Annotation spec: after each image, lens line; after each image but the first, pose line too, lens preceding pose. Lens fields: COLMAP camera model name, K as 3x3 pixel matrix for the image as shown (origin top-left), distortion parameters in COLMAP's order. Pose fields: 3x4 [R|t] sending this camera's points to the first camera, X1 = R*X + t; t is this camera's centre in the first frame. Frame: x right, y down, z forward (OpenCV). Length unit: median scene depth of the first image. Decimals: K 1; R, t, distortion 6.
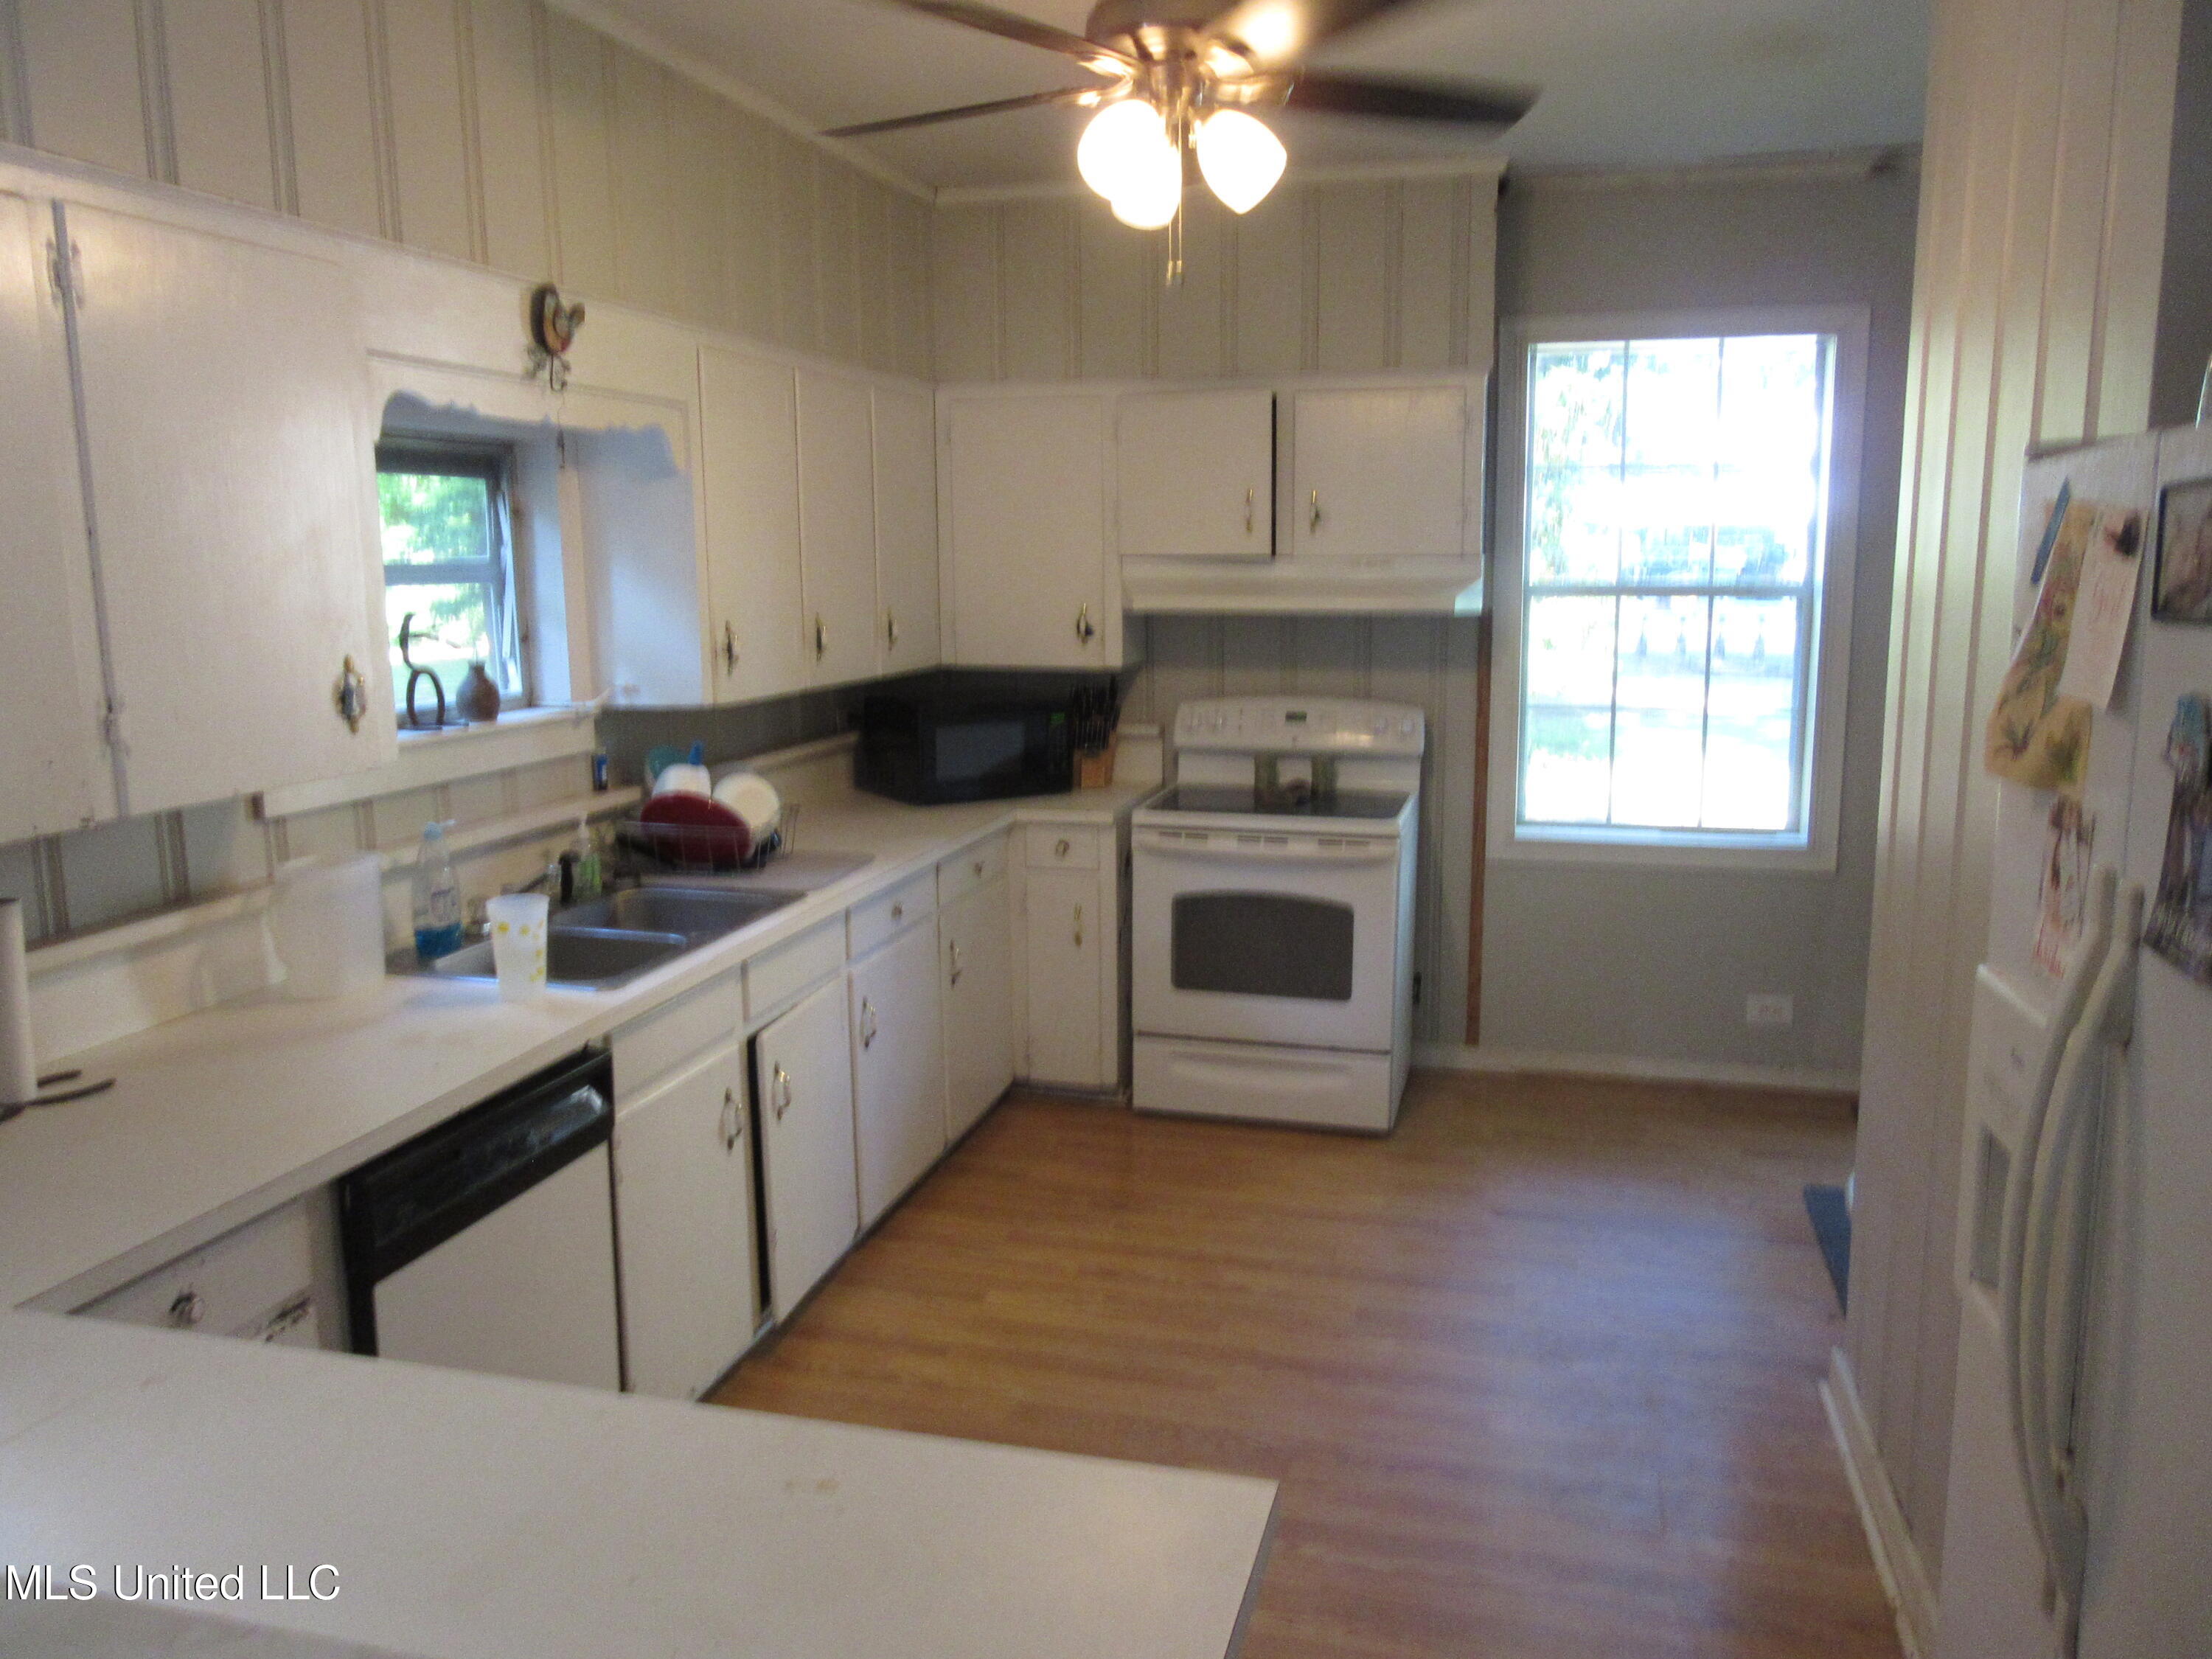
lens RADIAL K [[1658.2, 0, 1105.2], [0, 1658.2, 829.2], [0, 0, 1]] dist [0.003920, -0.002117]
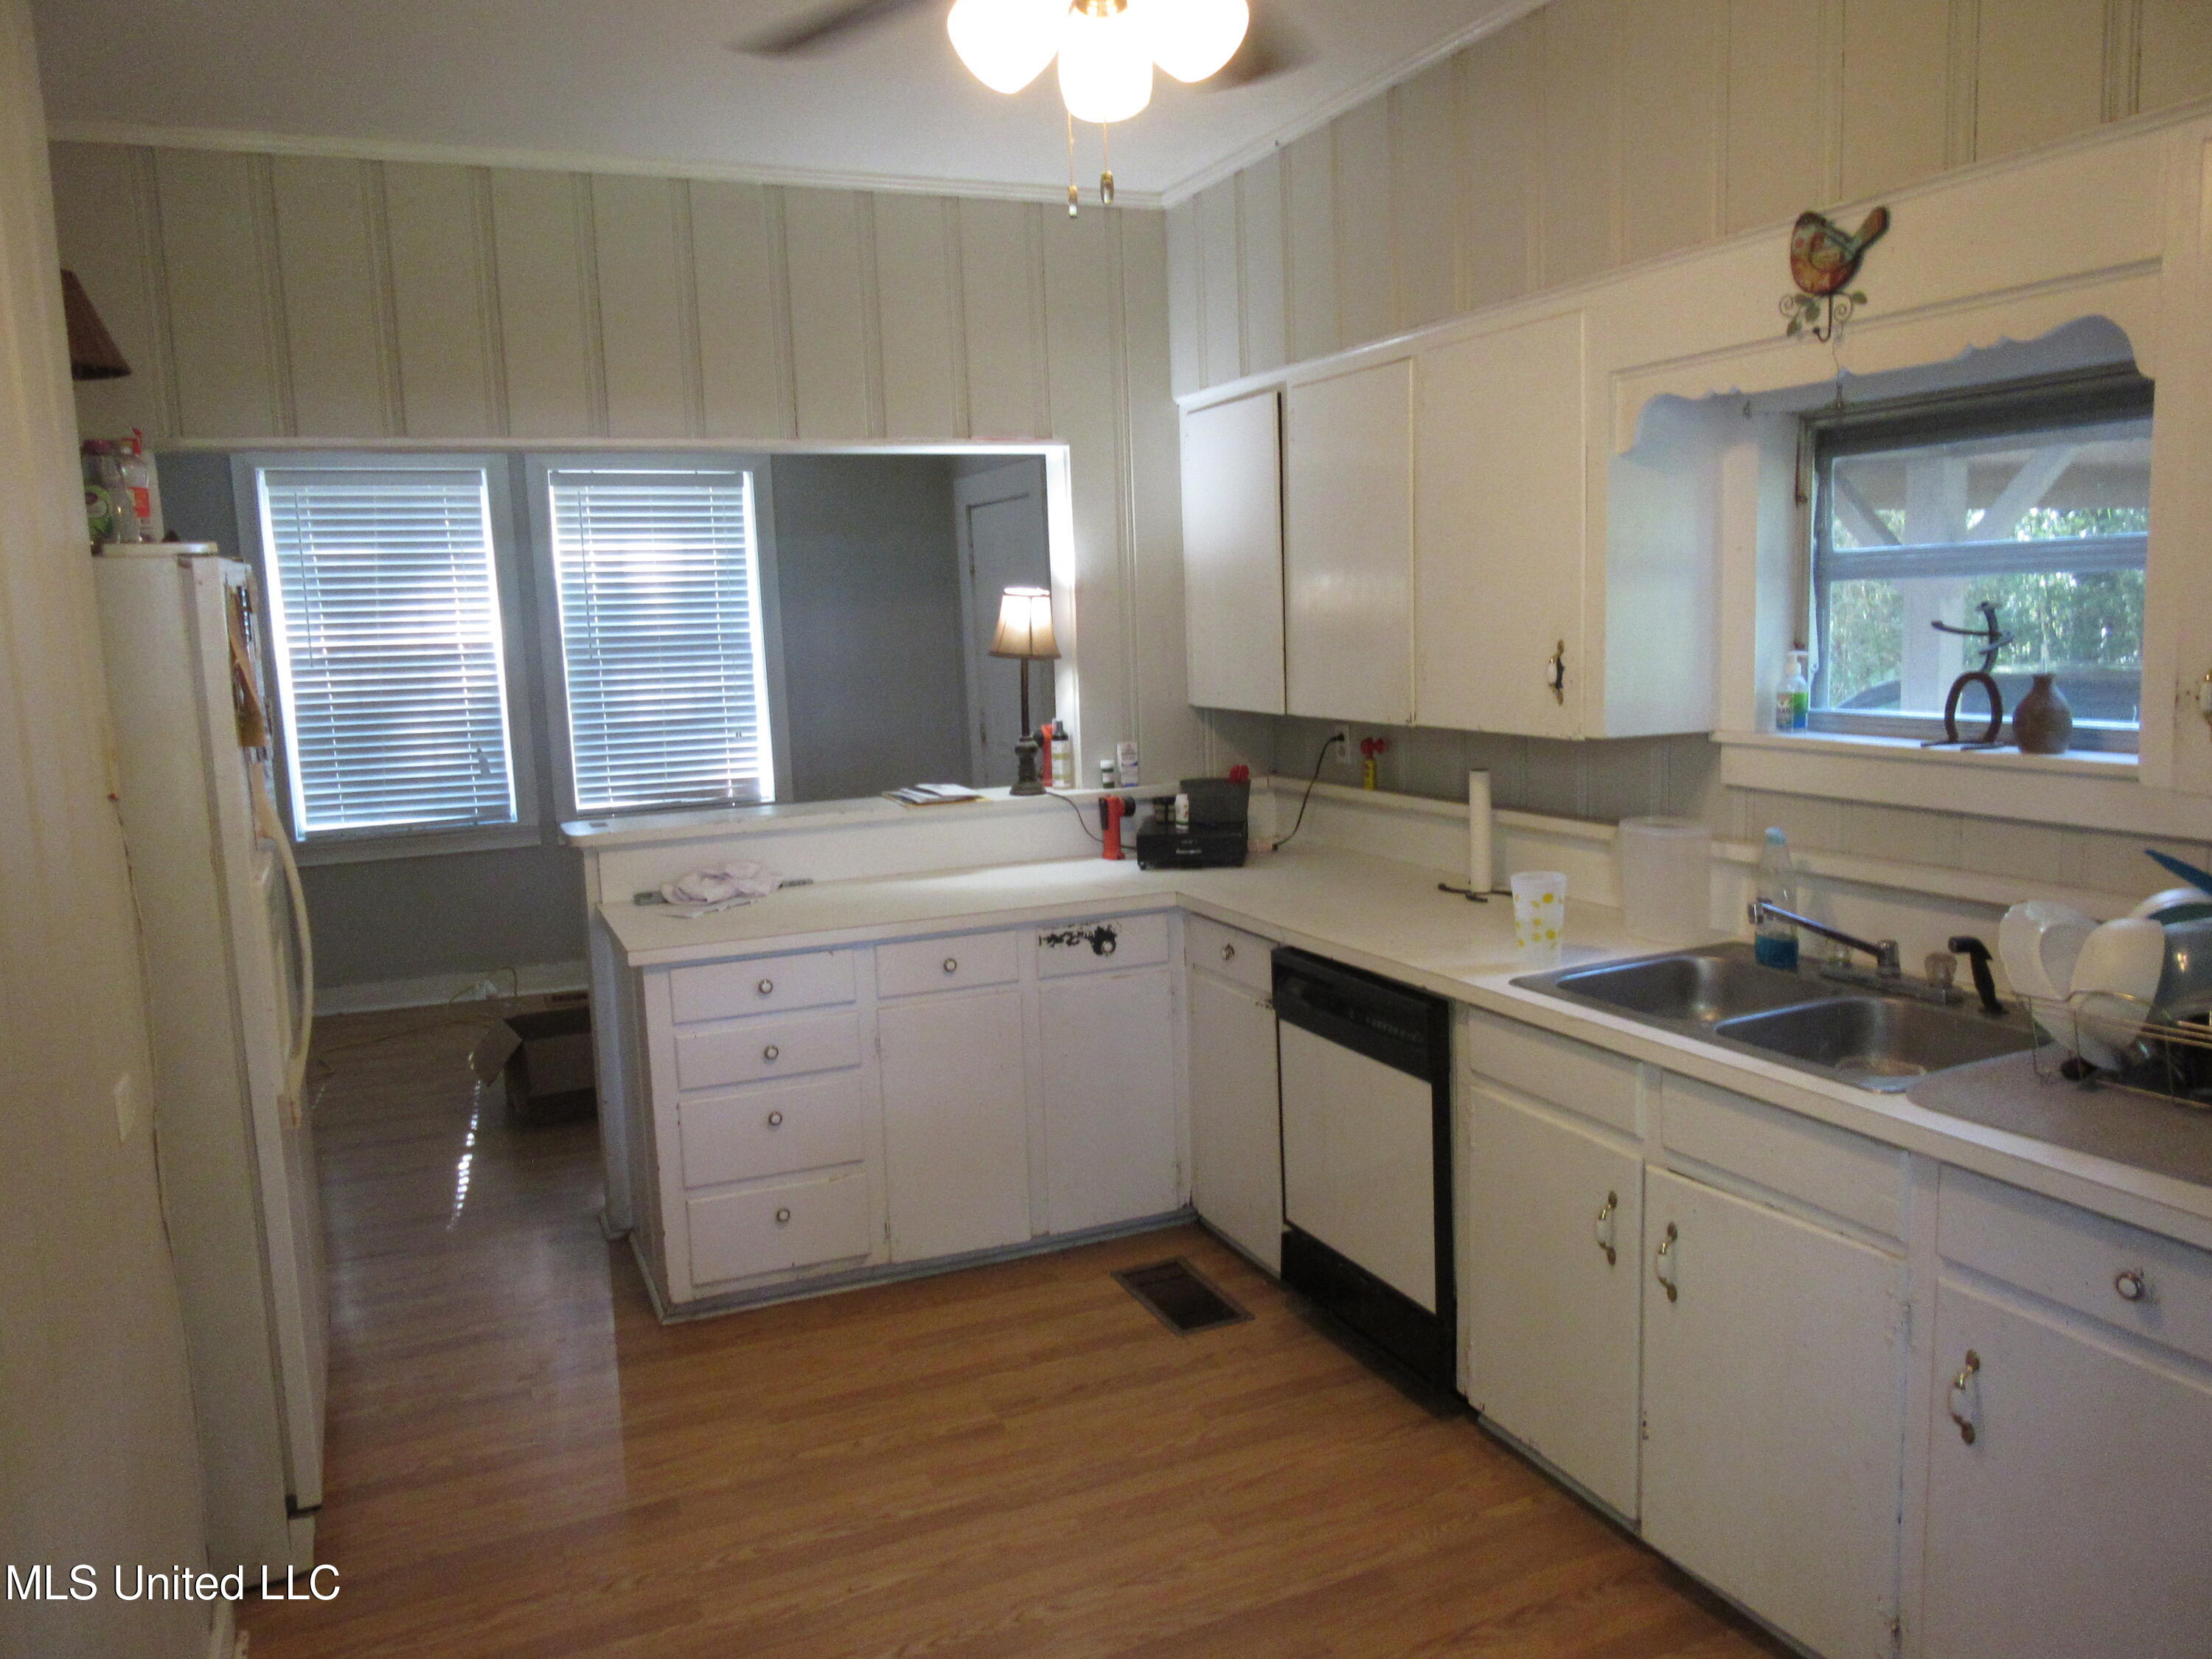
lens RADIAL K [[1658.2, 0, 1105.3], [0, 1658.2, 825.3], [0, 0, 1]] dist [0.003920, -0.002117]
pose [[-0.774961, 0.116119, -0.621250, 0.477854], [-0.069304, 0.961435, 0.266156, -0.231173], [0.628197, 0.249316, -0.737028, 1.459171]]
